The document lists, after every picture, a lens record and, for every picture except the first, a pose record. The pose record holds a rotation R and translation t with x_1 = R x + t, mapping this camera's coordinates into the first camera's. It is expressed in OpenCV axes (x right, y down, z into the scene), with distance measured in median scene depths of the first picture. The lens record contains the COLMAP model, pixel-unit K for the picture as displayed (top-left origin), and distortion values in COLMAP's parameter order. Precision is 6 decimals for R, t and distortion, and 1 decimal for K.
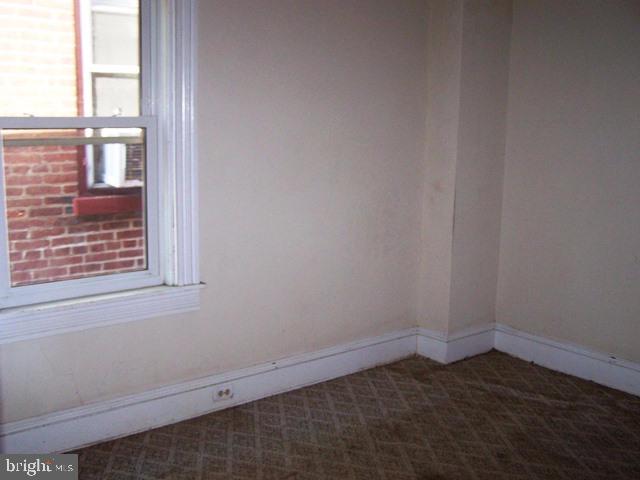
lens RADIAL K [[730.2, 0, 320.0], [0, 730.2, 240.0], [0, 0, 1]] dist [-0.083198, 0.022758]
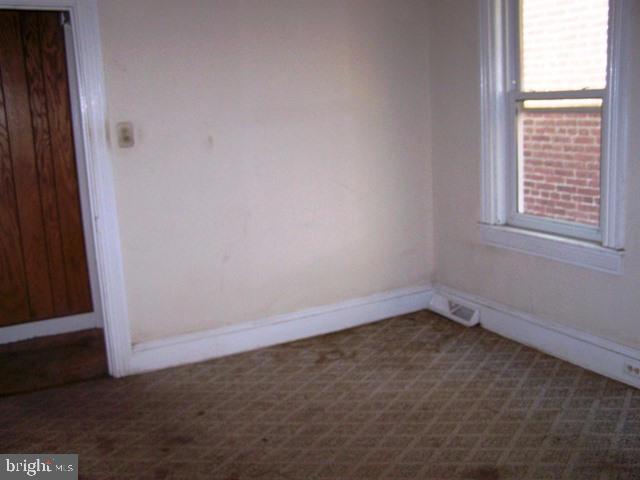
lens RADIAL K [[730.2, 0, 320.0], [0, 730.2, 240.0], [0, 0, 1]] dist [-0.083198, 0.022758]
pose [[-0.220603, 0.170656, -0.960318, 0.950718], [-0.125583, 0.971410, 0.201475, -0.111383], [0.967245, 0.165046, -0.192864, 0.830024]]
